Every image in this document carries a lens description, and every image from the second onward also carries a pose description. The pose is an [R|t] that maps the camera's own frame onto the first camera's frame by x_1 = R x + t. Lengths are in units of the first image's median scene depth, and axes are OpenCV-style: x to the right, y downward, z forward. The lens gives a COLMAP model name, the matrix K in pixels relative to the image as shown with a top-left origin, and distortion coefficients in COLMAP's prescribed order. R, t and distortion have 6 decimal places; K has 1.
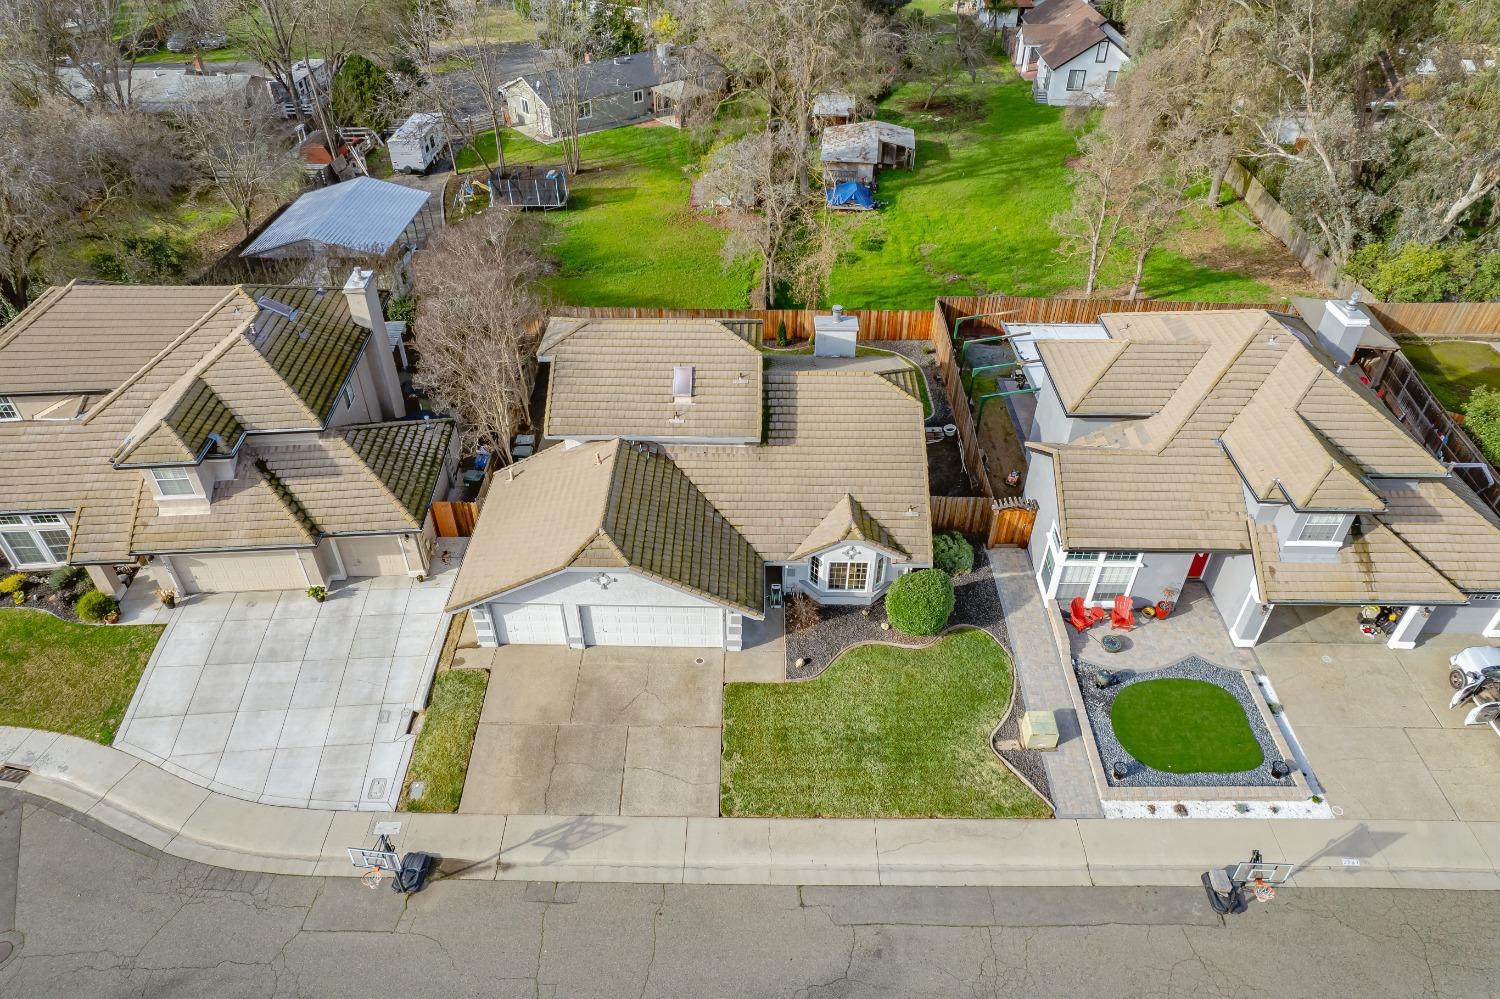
lens RADIAL K [[960.8, 0, 732.3], [0, 960.8, 503.0], [0, 0, 1]] dist [-0.078557, 0.068749]
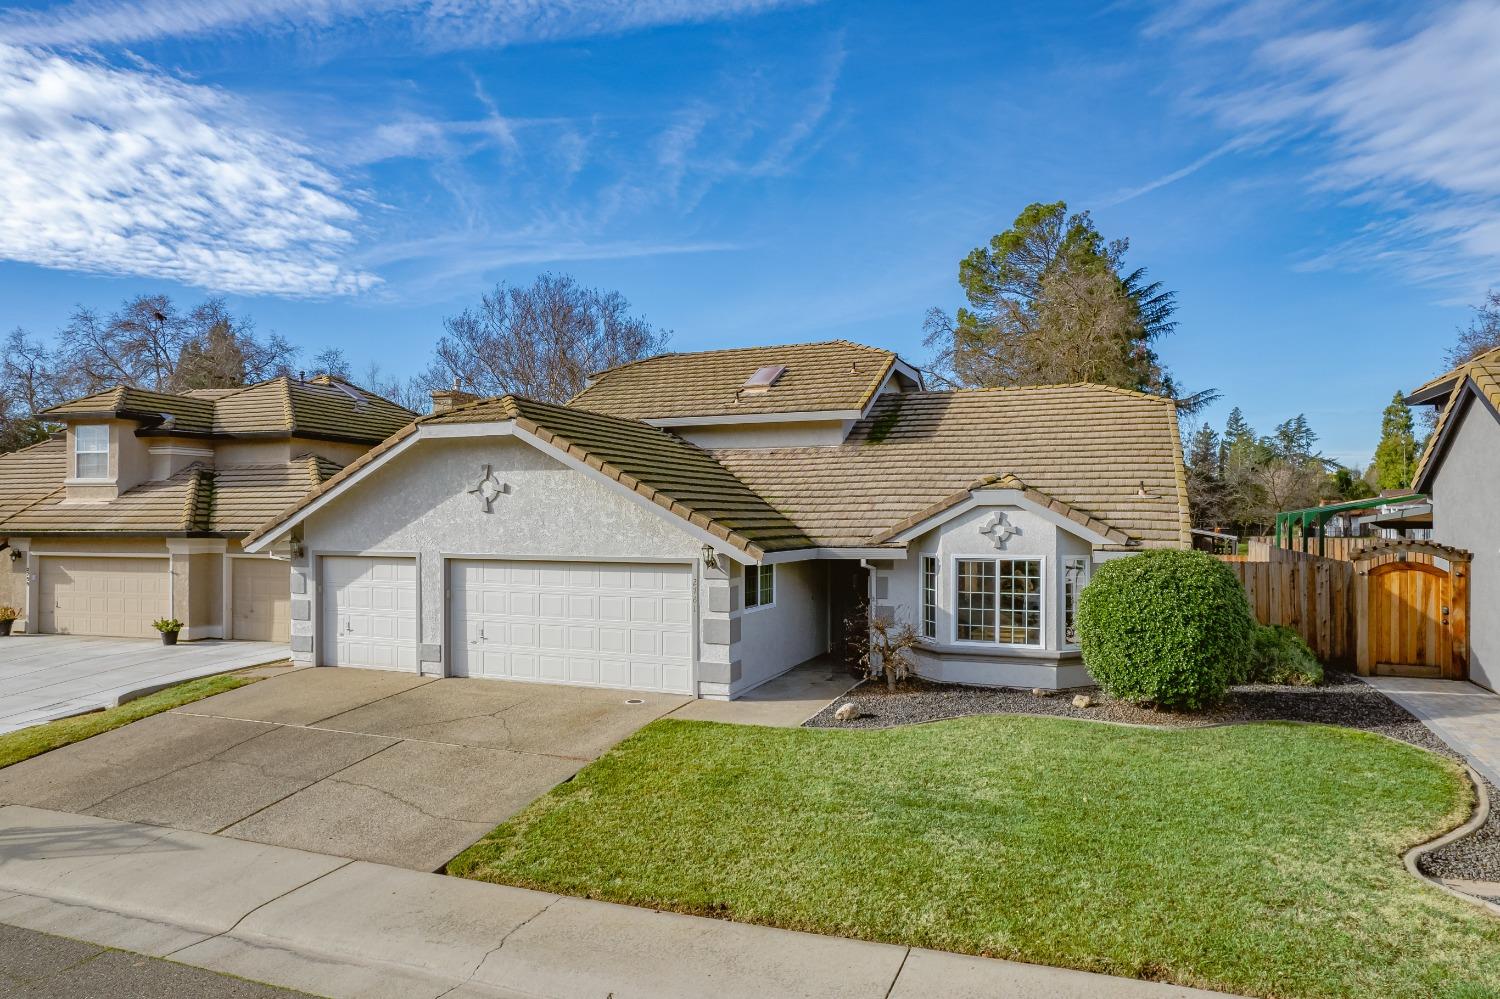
lens RADIAL K [[960.8, 0, 738.3], [0, 960.8, 510.1], [0, 0, 1]] dist [-0.078557, 0.068749]
pose [[0.935631, 0.002213, -0.352974, 0.163277], [-0.224020, 0.776506, -0.588942, 0.334323], [0.272783, 0.630105, 0.727019, 0.601385]]
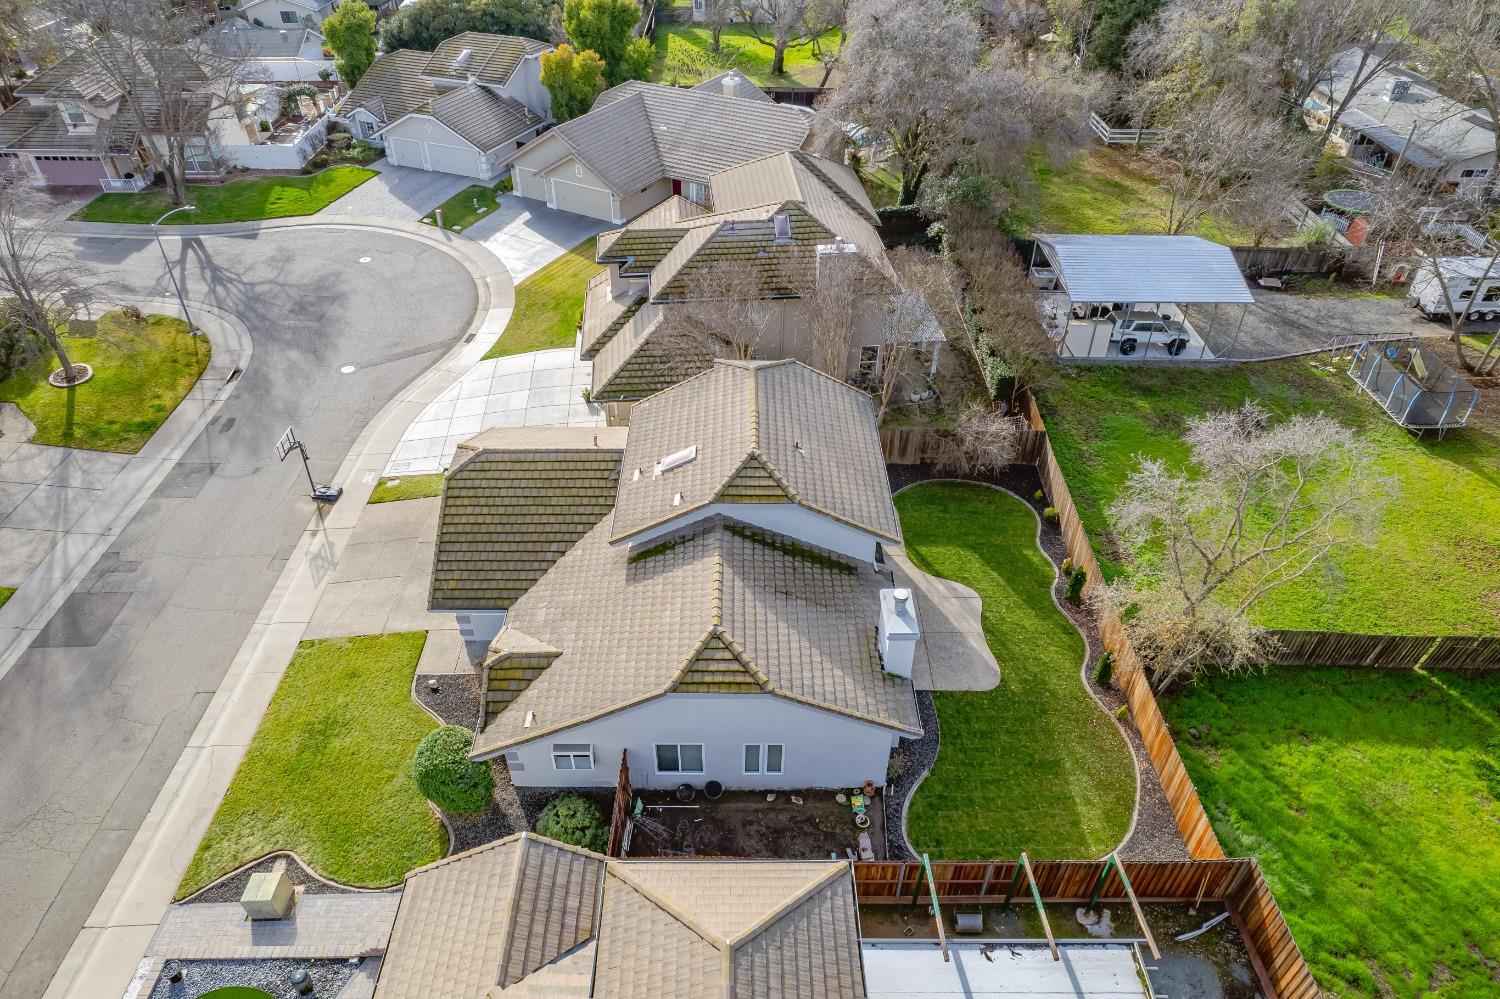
lens RADIAL K [[960.8, 0, 740.2], [0, 960.8, 502.3], [0, 0, 1]] dist [-0.078557, 0.068749]
pose [[0.028186, 0.628002, -0.777701, 0.684159], [-0.621348, 0.620453, 0.478503, -0.578450], [0.783028, 0.469736, 0.407696, 0.724575]]
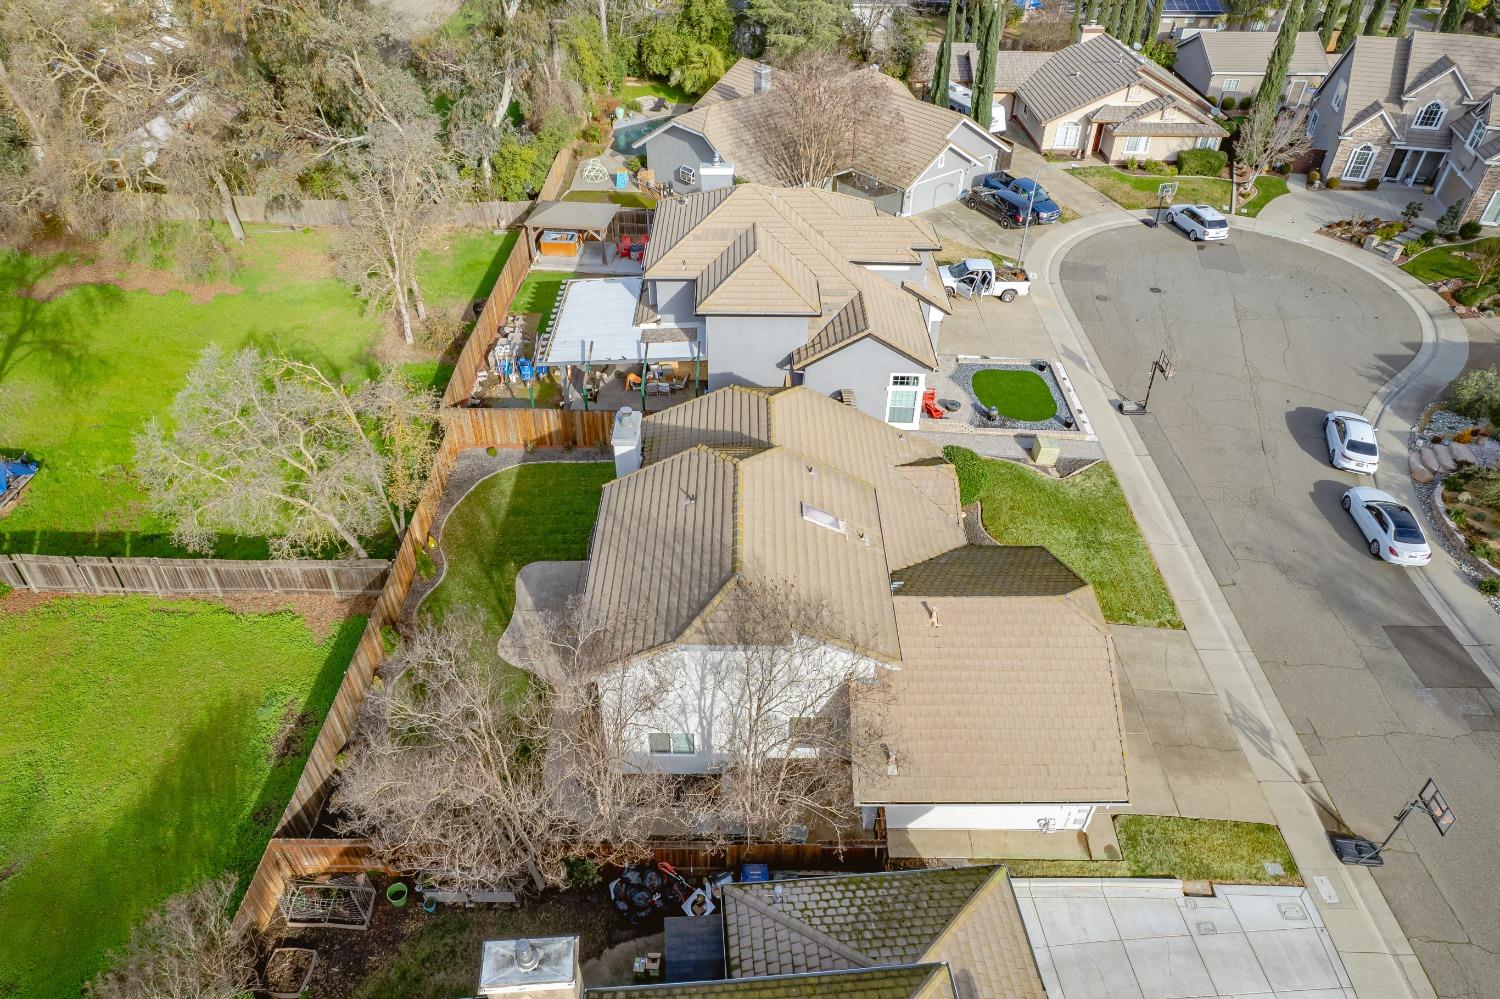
lens RADIAL K [[960.8, 0, 741.9], [0, 960.8, 507.9], [0, 0, 1]] dist [-0.078557, 0.068749]
pose [[-0.022325, -0.629356, 0.776796, -0.701866], [0.619172, 0.601337, 0.504995, -0.603662], [-0.784938, 0.492245, 0.376255, 0.764904]]
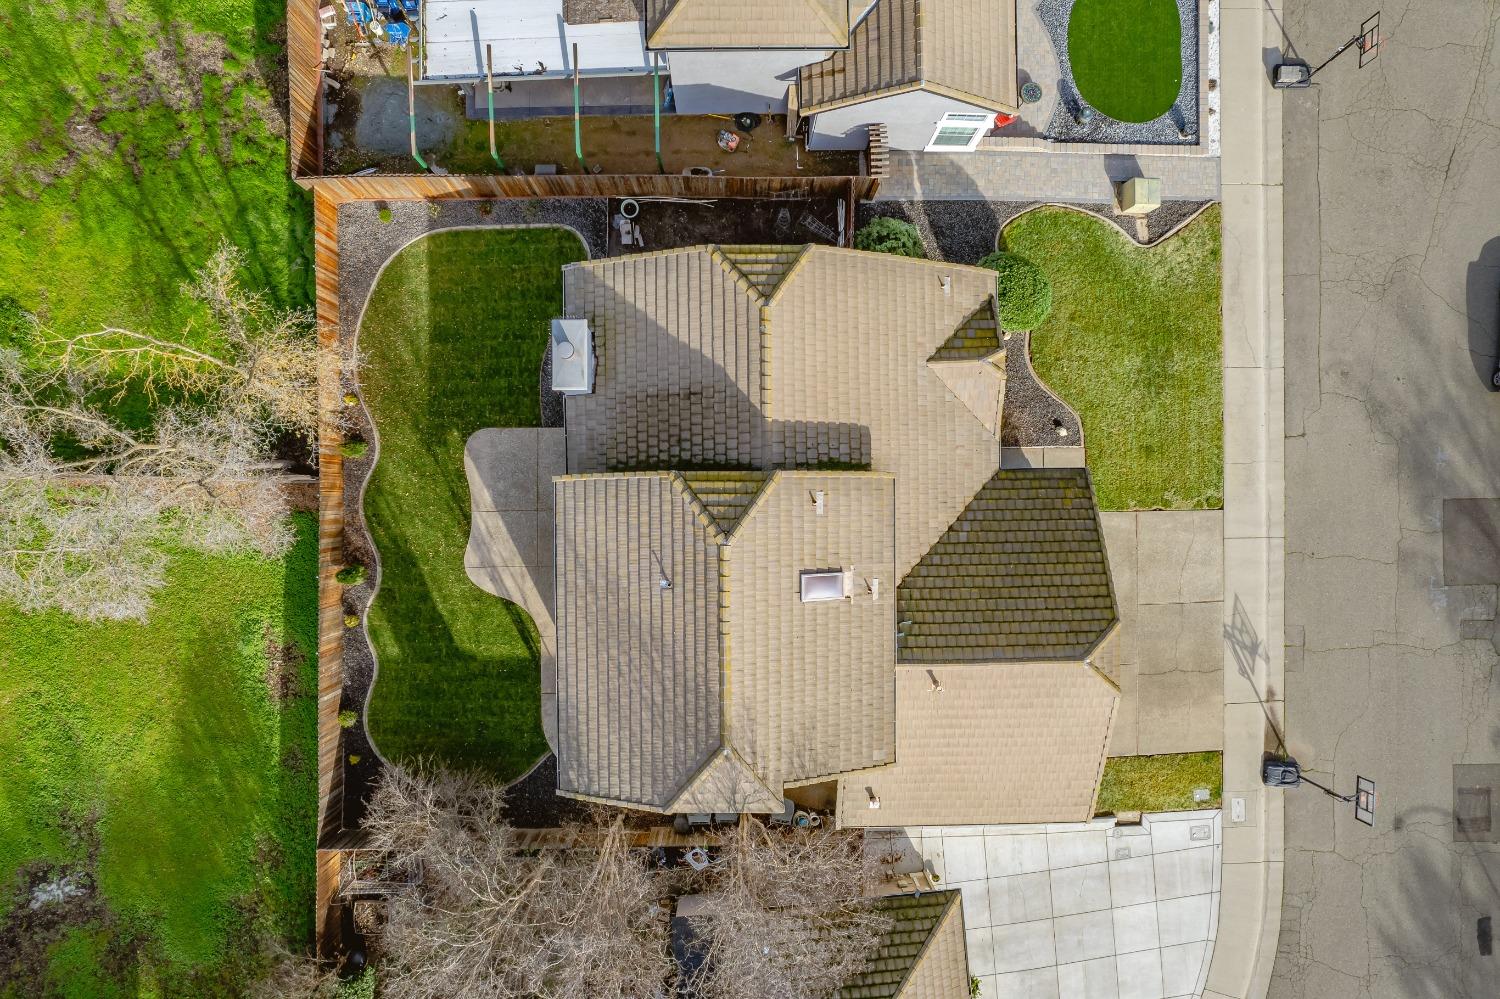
lens RADIAL K [[960.8, 0, 742.6], [0, 960.8, 505.6], [0, 0, 1]] dist [-0.078557, 0.068749]
pose [[-0.037358, -0.999295, 0.003777, 0.005875], [0.615815, -0.020045, 0.787636, -0.722757], [-0.787005, 0.031750, 0.616129, 0.640439]]
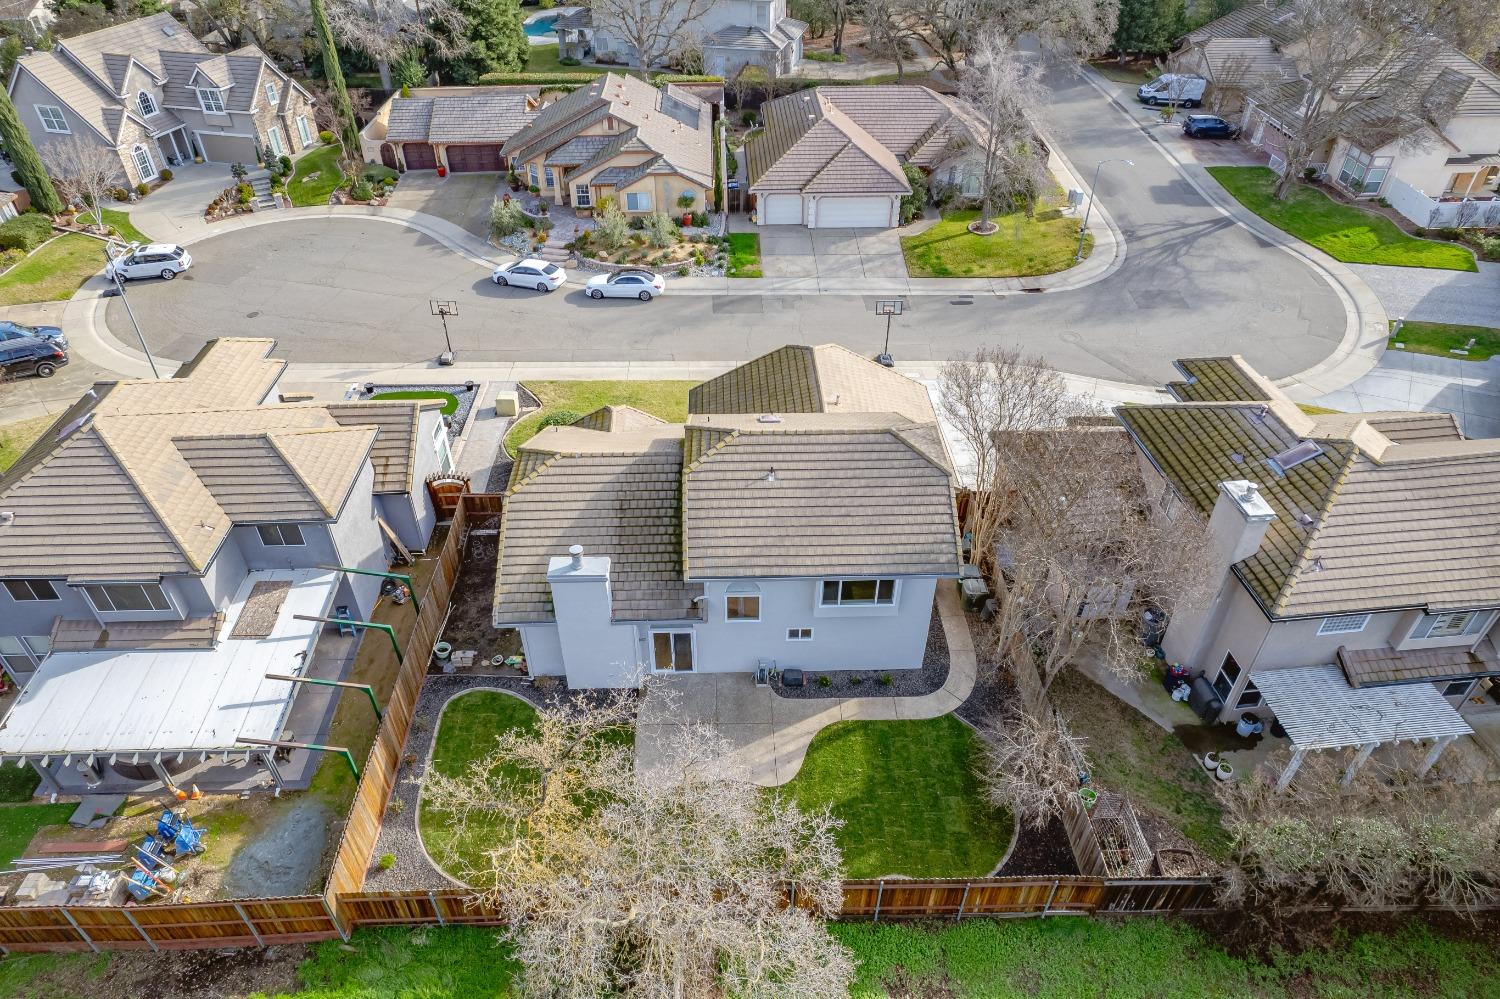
lens RADIAL K [[960.8, 0, 741.4], [0, 960.8, 501.8], [0, 0, 1]] dist [-0.078557, 0.068749]
pose [[-0.998559, 0.038712, -0.037154, 0.015163], [-0.027351, 0.228484, 0.973163, -1.064569], [0.046163, 0.972778, -0.227096, 1.334649]]
